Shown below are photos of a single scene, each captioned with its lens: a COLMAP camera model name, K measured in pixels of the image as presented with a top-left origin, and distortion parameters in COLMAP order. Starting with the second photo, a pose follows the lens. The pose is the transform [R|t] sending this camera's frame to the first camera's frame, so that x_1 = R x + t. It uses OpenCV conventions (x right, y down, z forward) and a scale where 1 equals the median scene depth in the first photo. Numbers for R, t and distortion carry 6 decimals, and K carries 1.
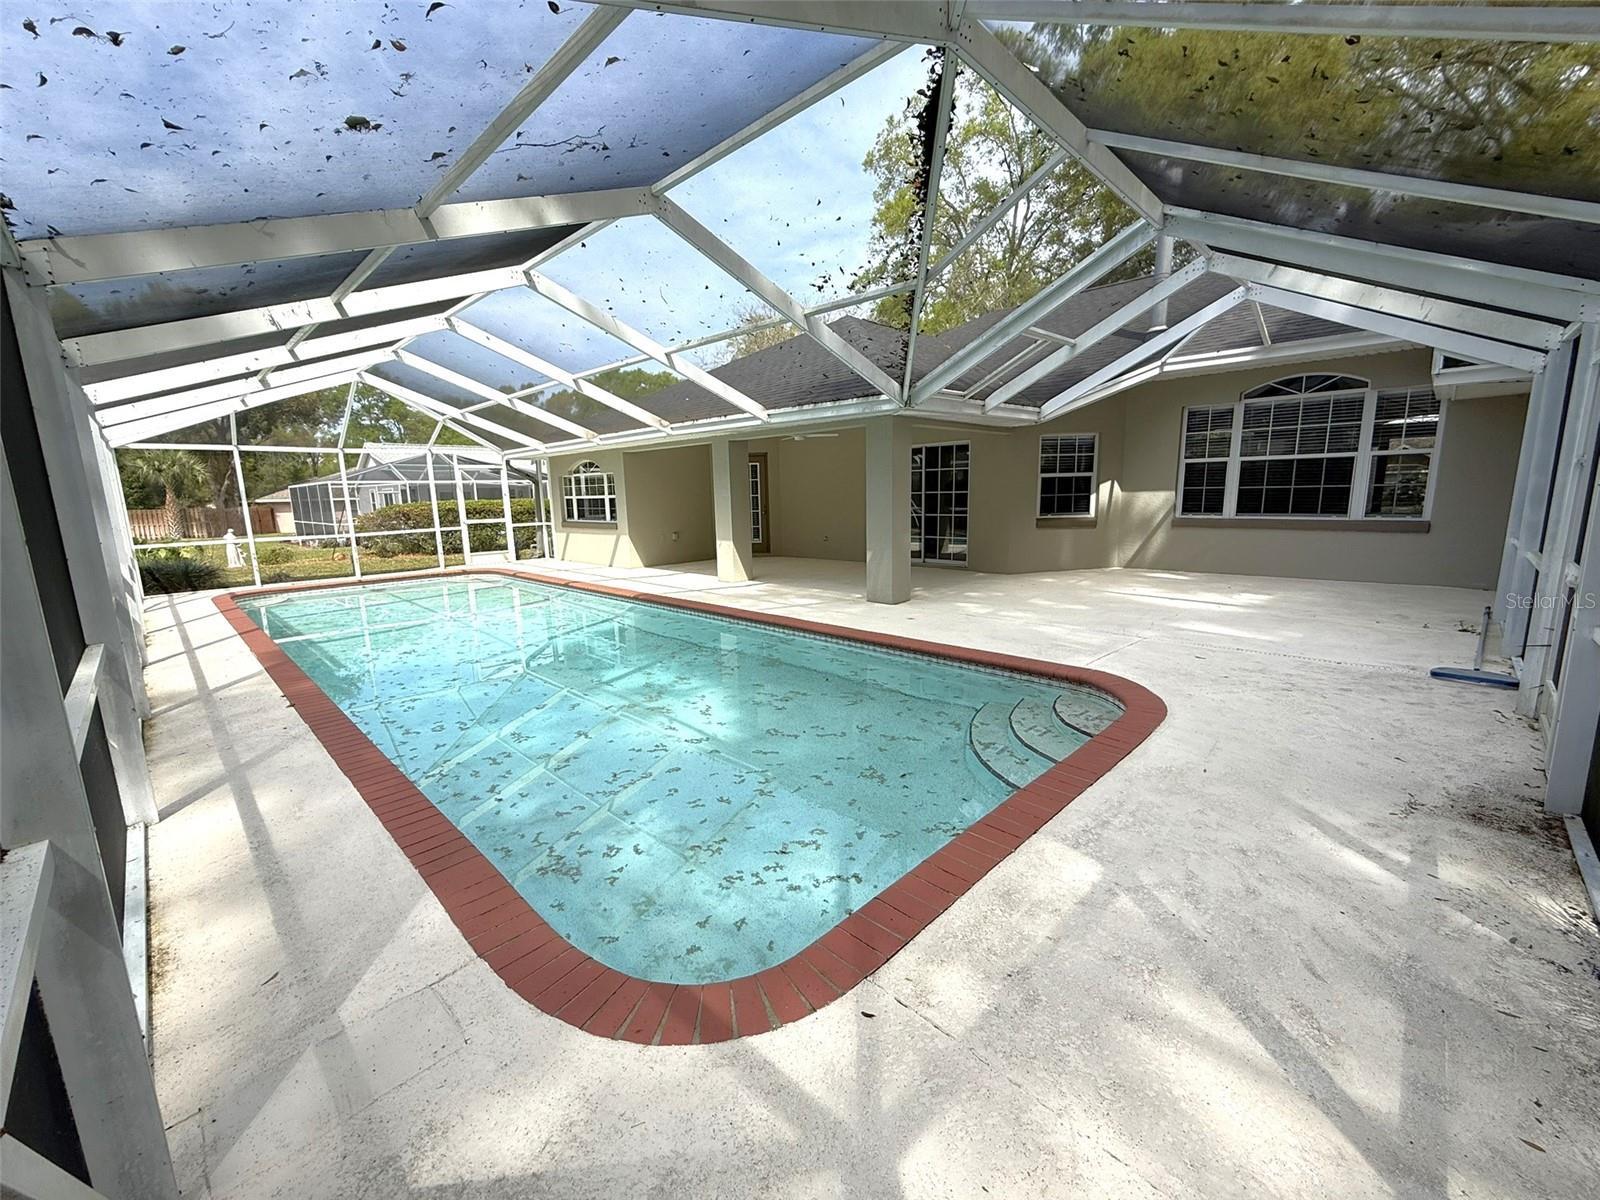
lens RADIAL K [[655.2, 0, 798.3], [0, 655.2, 603.9], [0, 0, 1]] dist [0.001541, 0.000162]
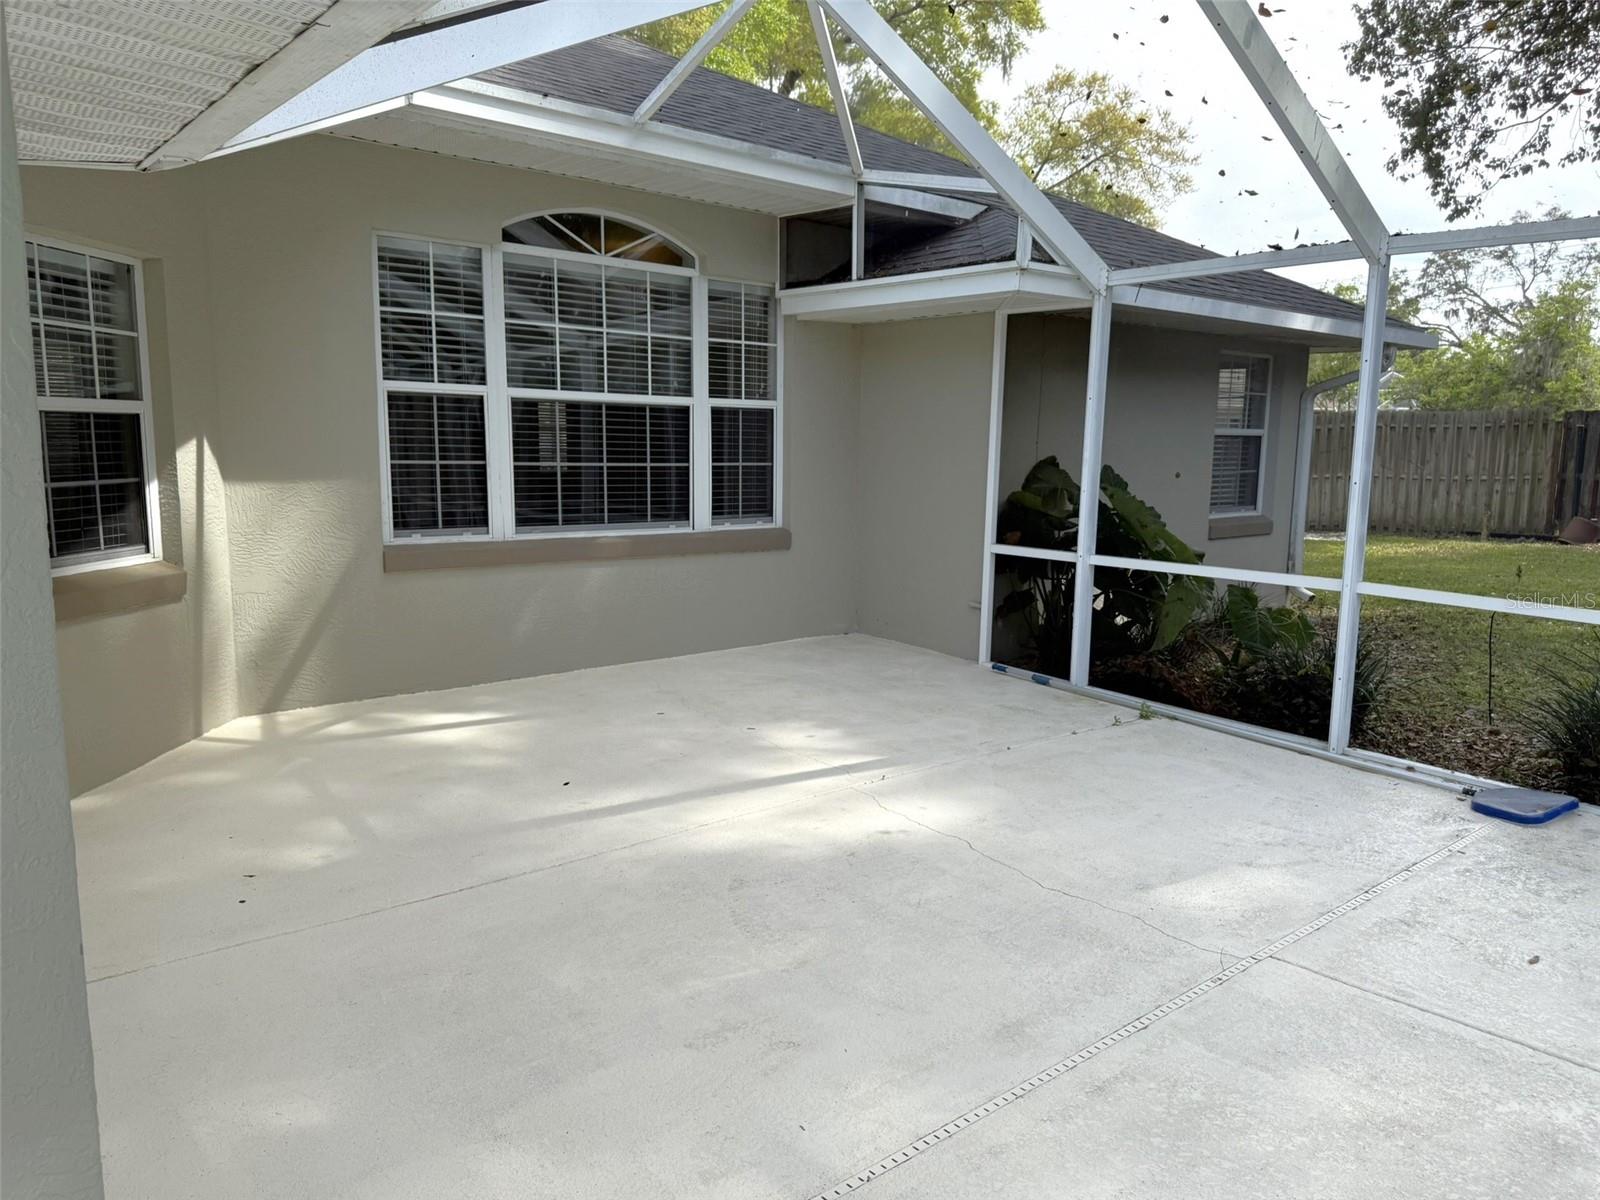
lens RADIAL K [[1128.6, 0, 802.7], [0, 1128.6, 612.7], [0, 0, 1]] dist [0.046531, -0.061498]
pose [[0.093456, -0.126414, 0.987565, -0.010601], [0.153313, 0.981903, 0.111181, -0.141857], [-0.983748, 0.141016, 0.111146, 0.783311]]
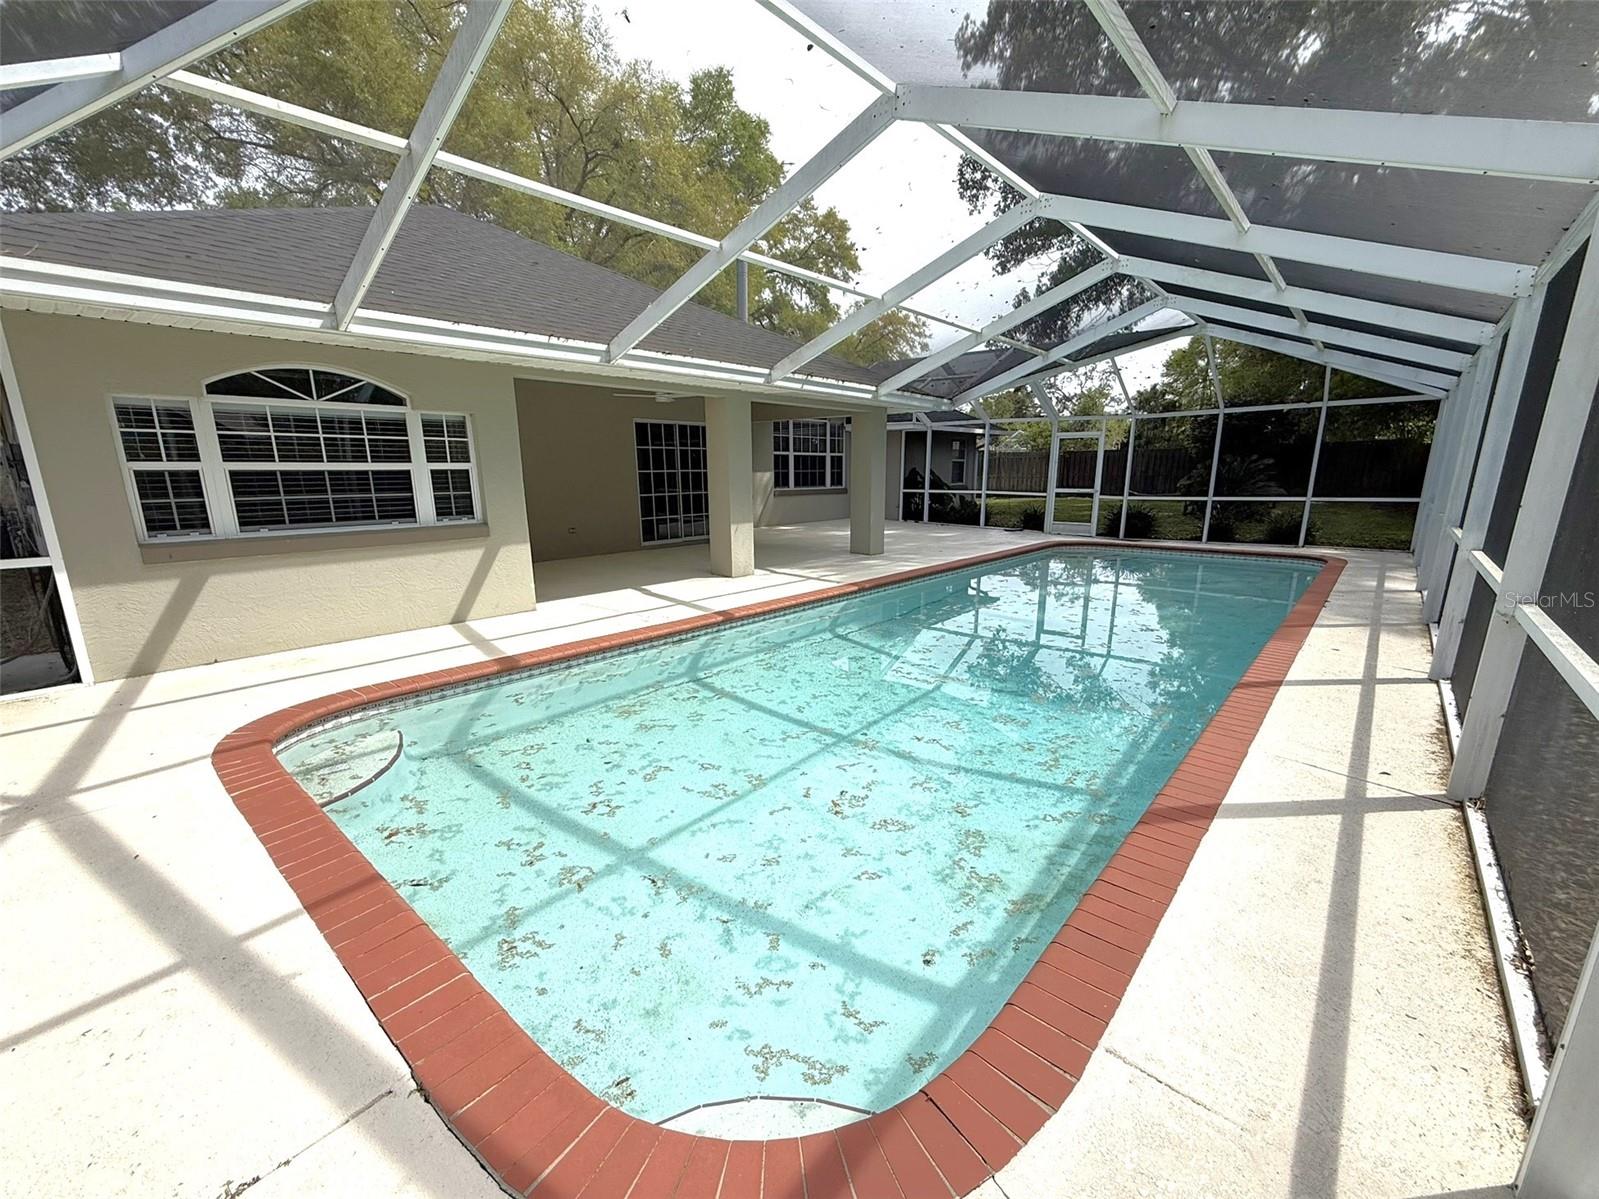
lens RADIAL K [[654.7, 0, 804.6], [0, 654.7, 625.4], [0, 0, 1]] dist [0.001541, 0.000162]
pose [[-0.060015, -0.208525, 0.976174, -1.073405], [0.175990, 0.960407, 0.215977, -0.159694], [-0.982561, 0.184759, -0.020941, 1.114281]]
